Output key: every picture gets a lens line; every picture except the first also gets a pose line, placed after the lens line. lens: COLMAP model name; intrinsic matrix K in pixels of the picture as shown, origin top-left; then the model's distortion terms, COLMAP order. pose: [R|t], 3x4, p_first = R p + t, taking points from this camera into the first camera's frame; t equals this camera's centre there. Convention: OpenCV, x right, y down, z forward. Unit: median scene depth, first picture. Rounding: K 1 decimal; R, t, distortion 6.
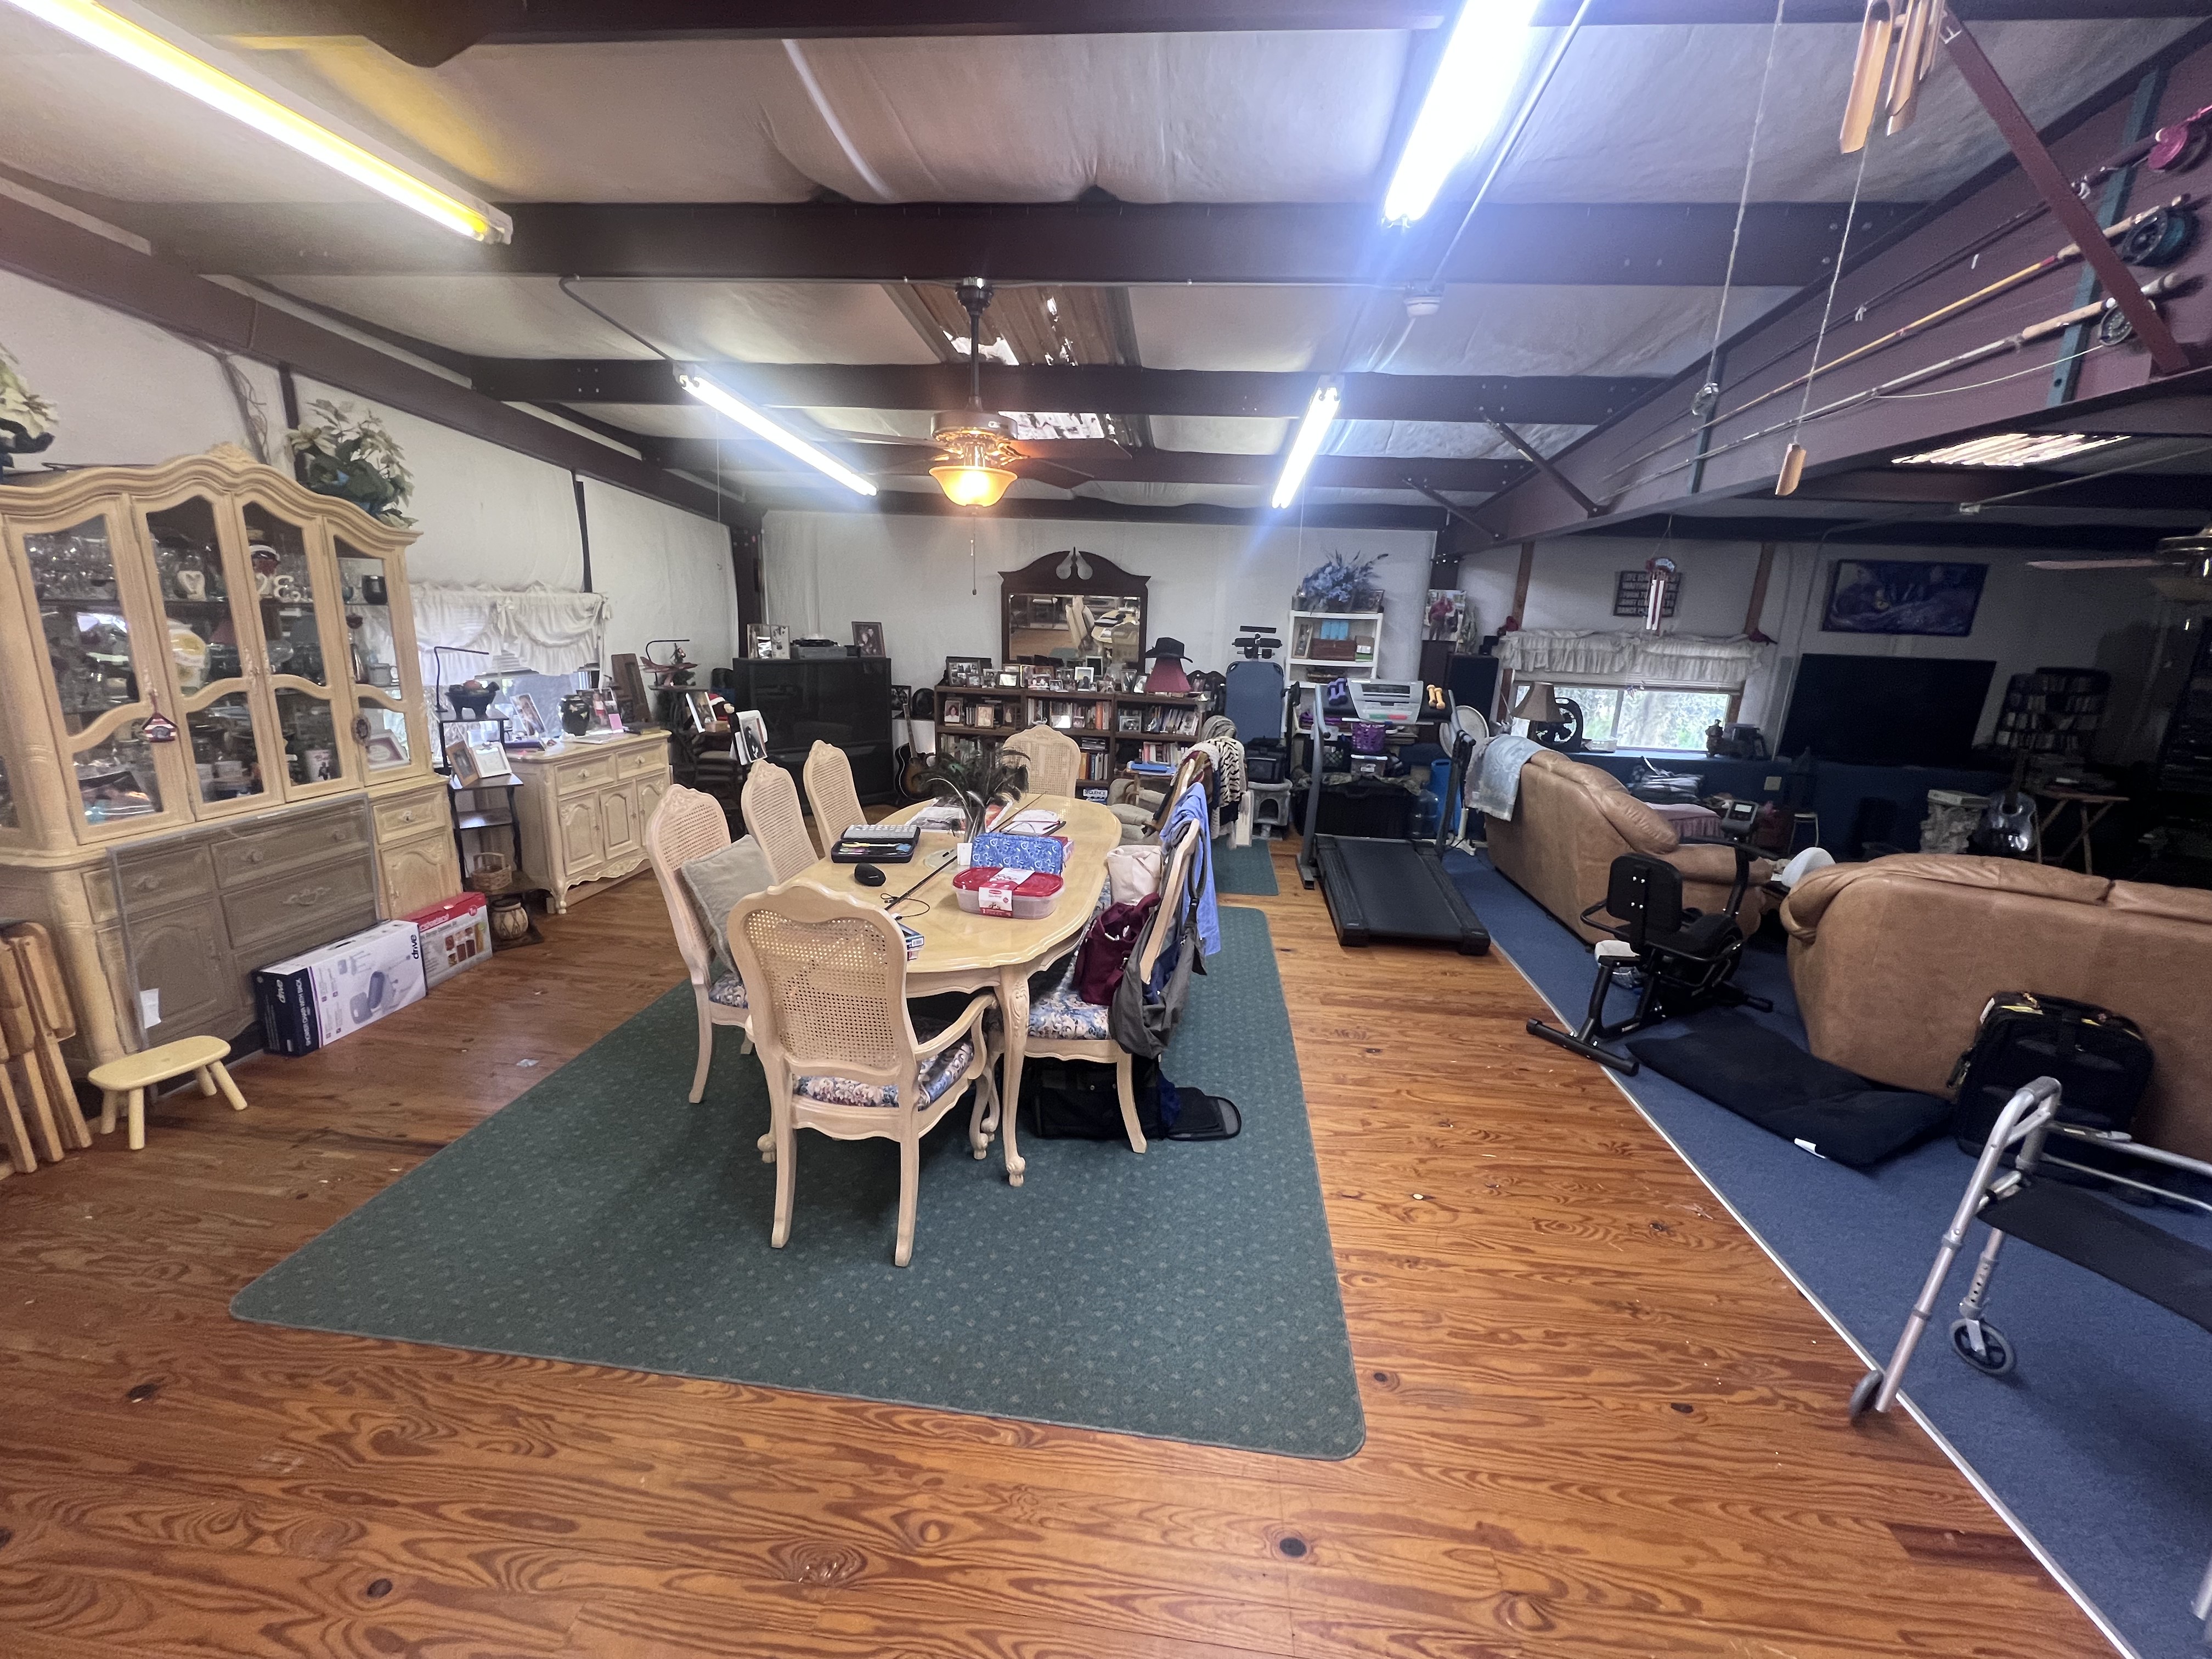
lens RADIAL K [[884.0, 0, 1112.7], [0, 884.0, 830.6], [0, 0, 1]] dist [-0.002816, 0.000752]
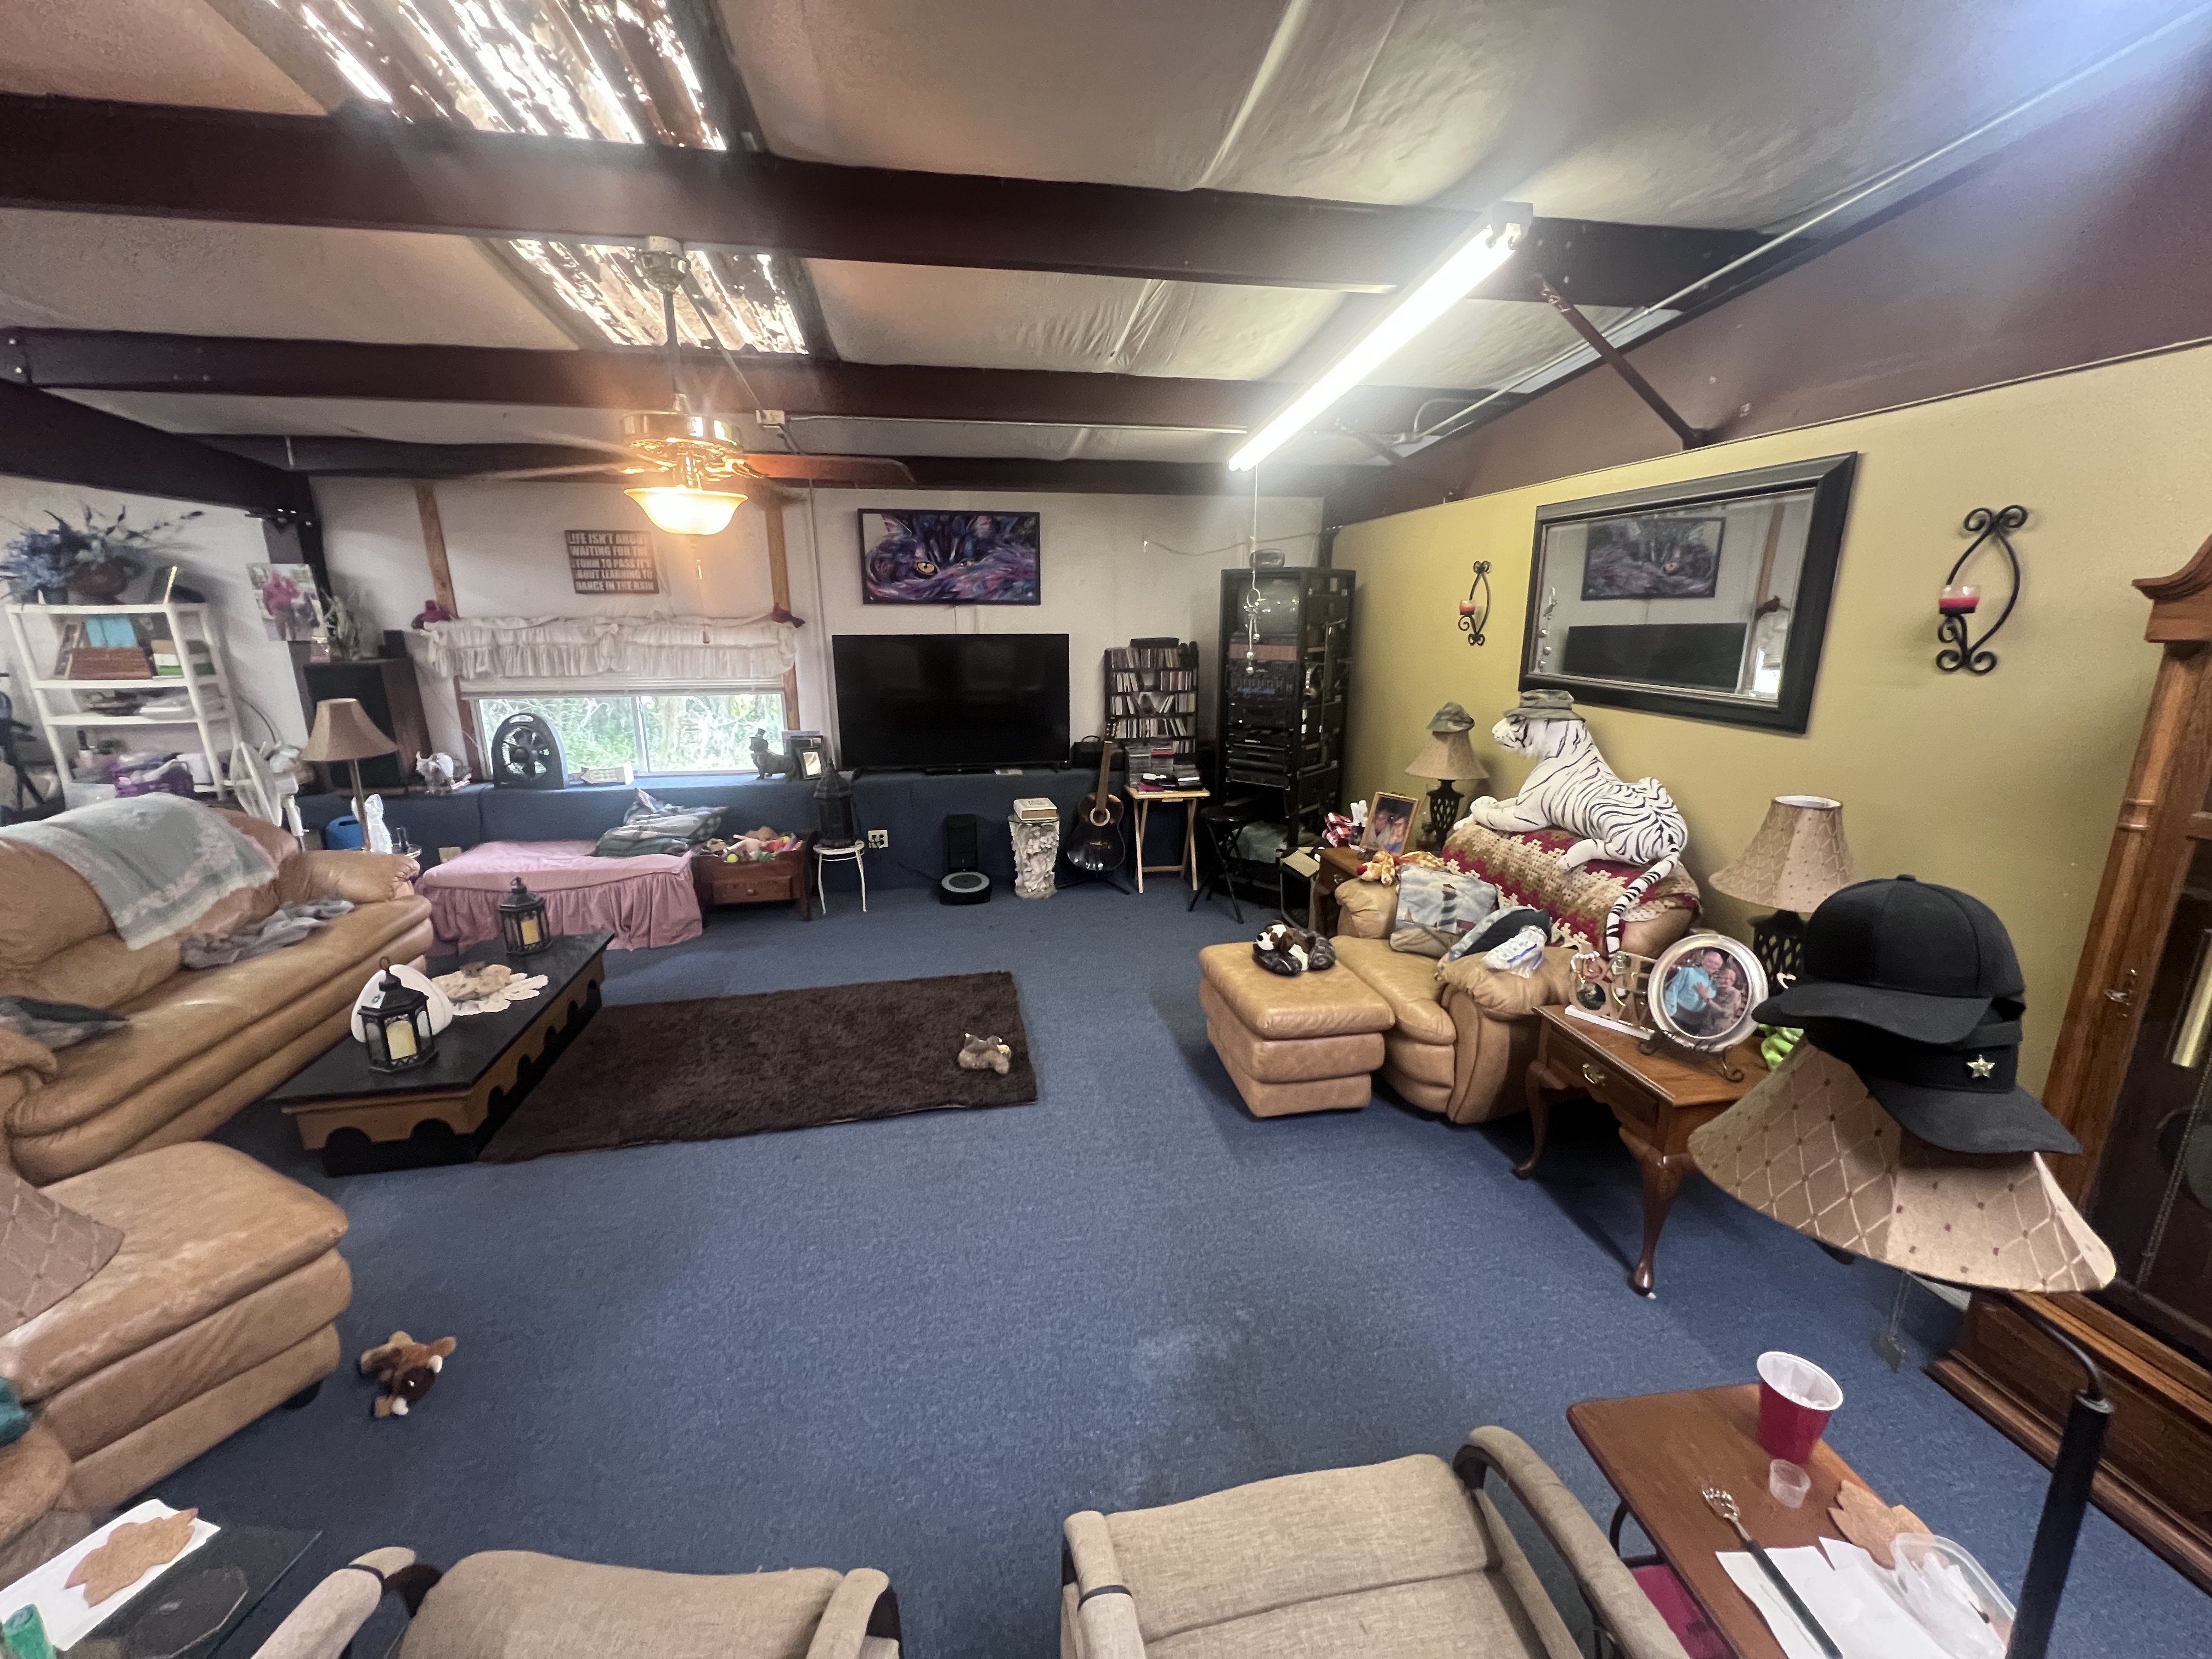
lens RADIAL K [[884.0, 0, 1099.5], [0, 884.0, 831.2], [0, 0, 1]] dist [-0.002816, 0.000752]
pose [[0.961841, -0.101918, 0.253920, 0.807451], [0.101125, 0.994742, 0.016207, -0.023639], [-0.254236, 0.010089, 0.967090, 0.217360]]
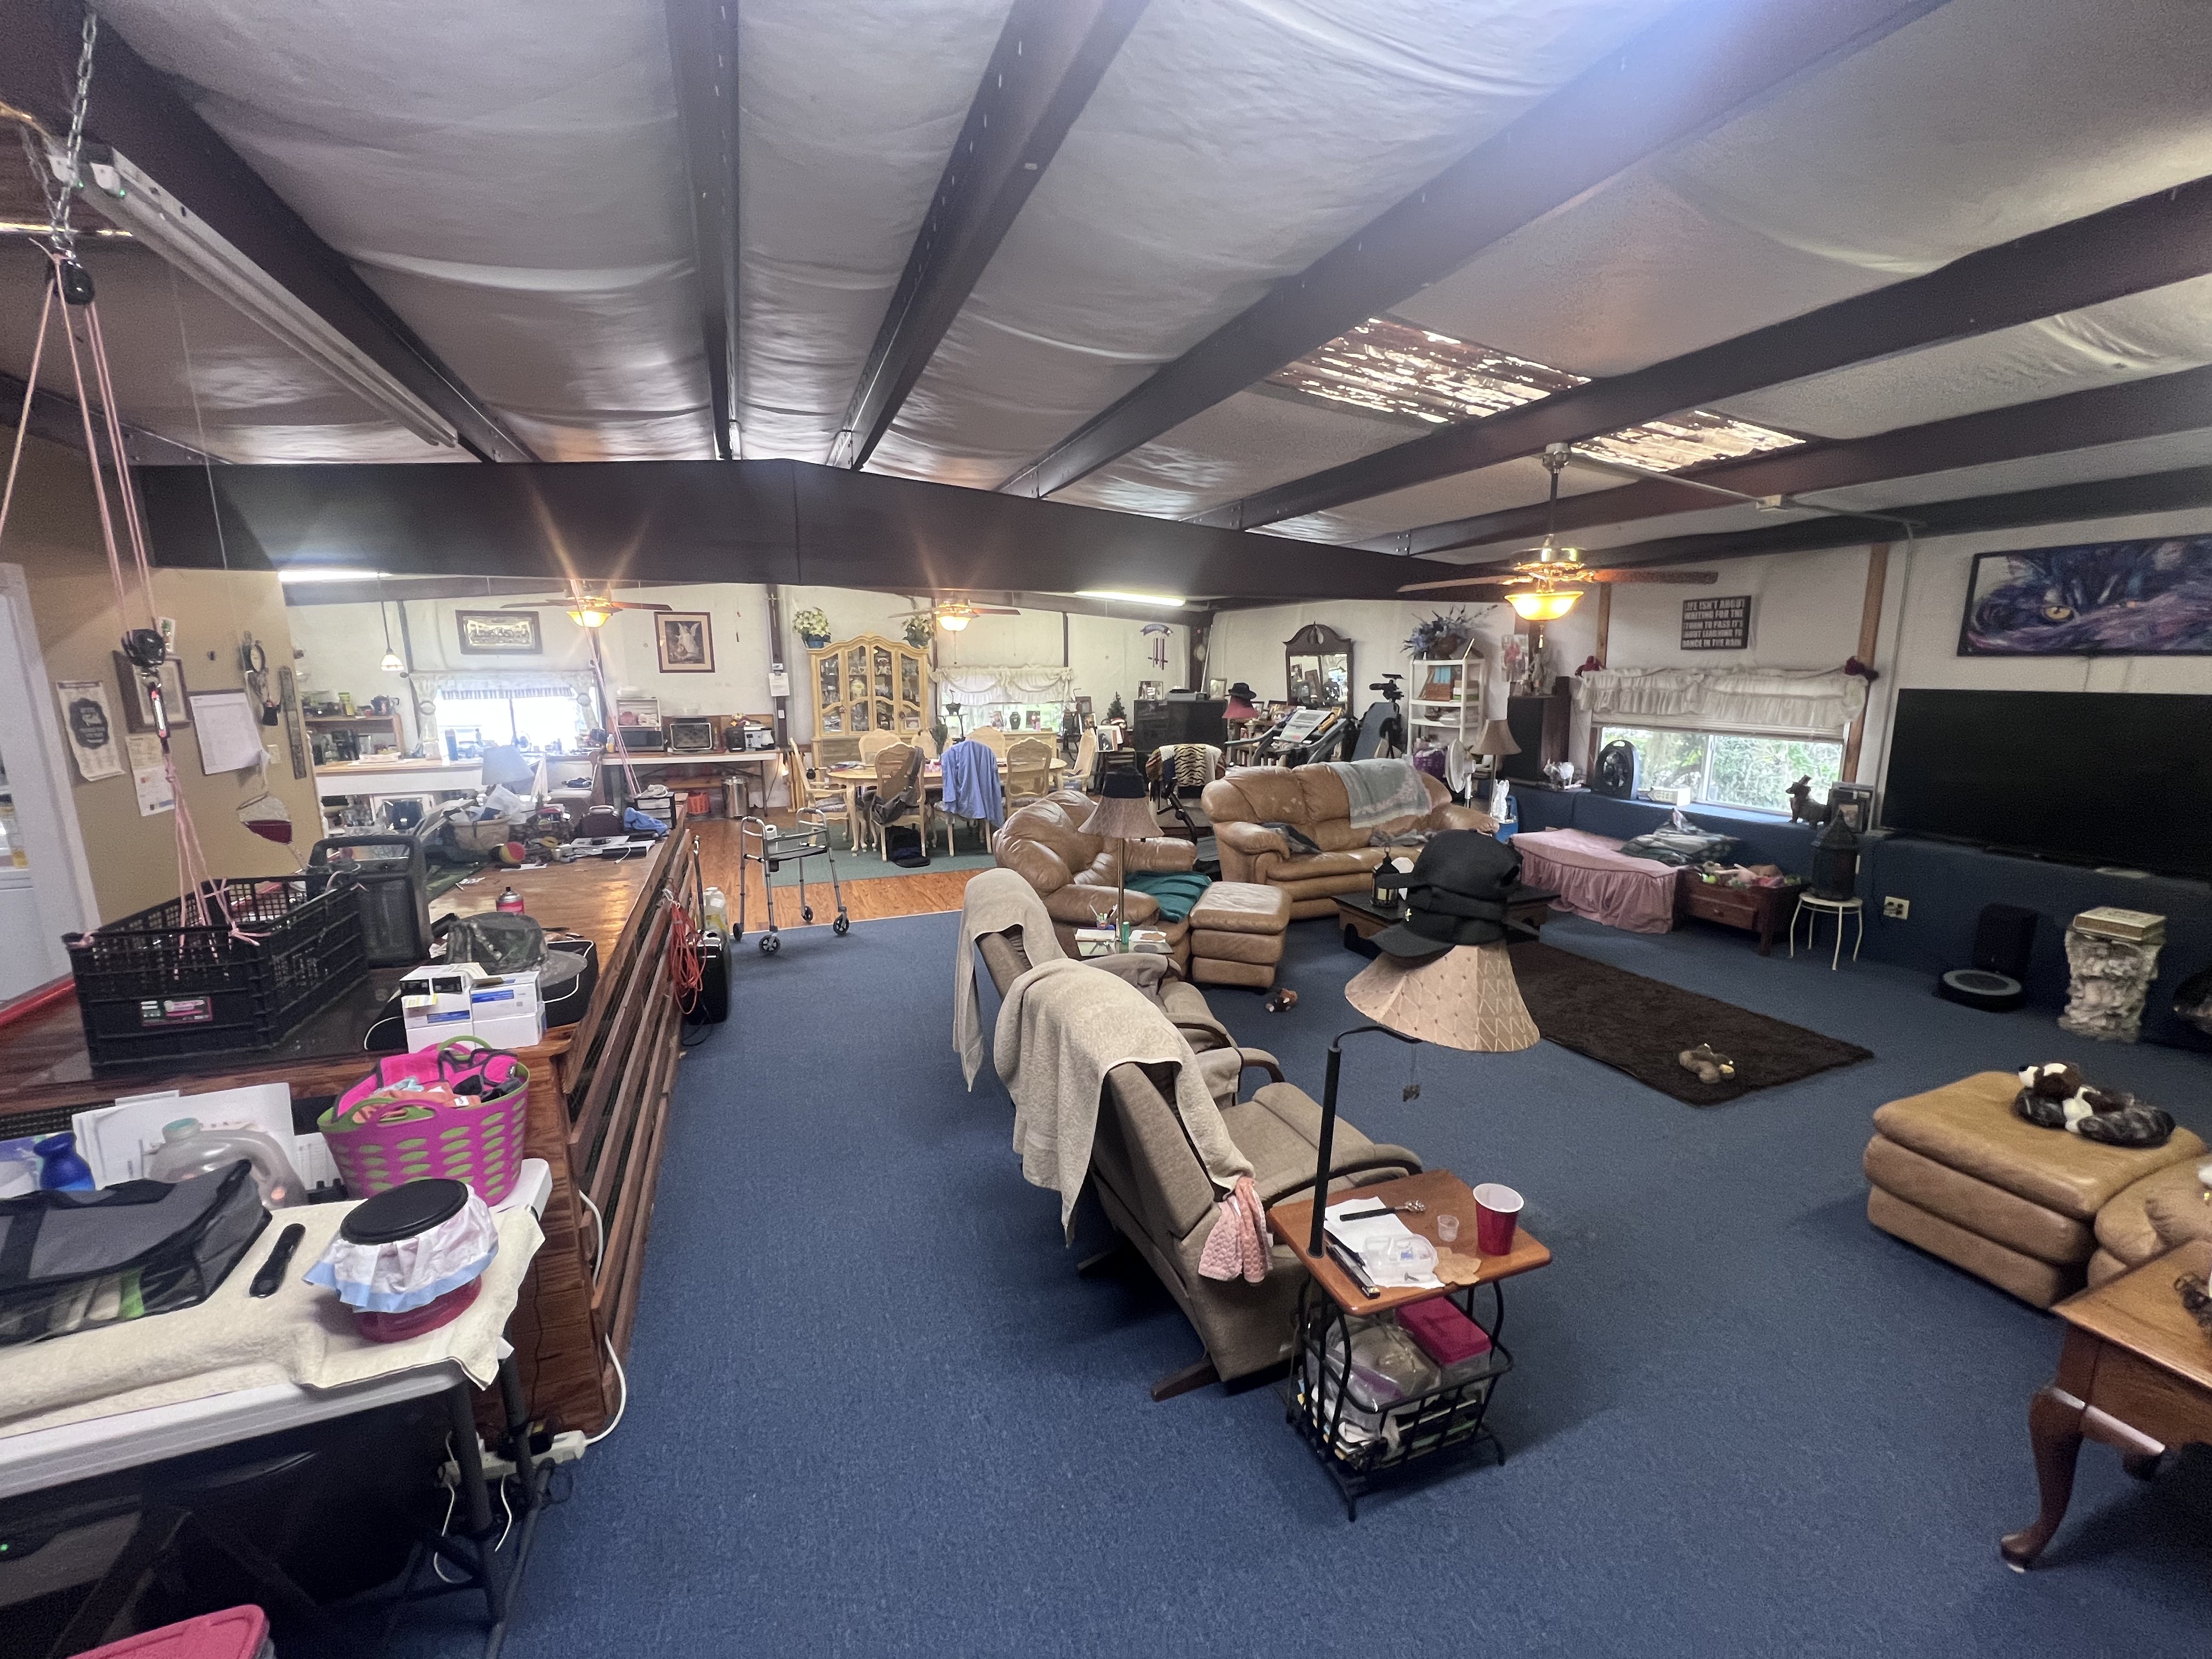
lens RADIAL K [[884.0, 0, 1113.3], [0, 884.0, 836.7], [0, 0, 1]] dist [-0.002816, 0.000752]
pose [[0.467763, 0.131844, -0.873965, 1.150663], [-0.191543, 0.980434, 0.045388, 0.010071], [0.862850, 0.146171, 0.483864, 0.109941]]
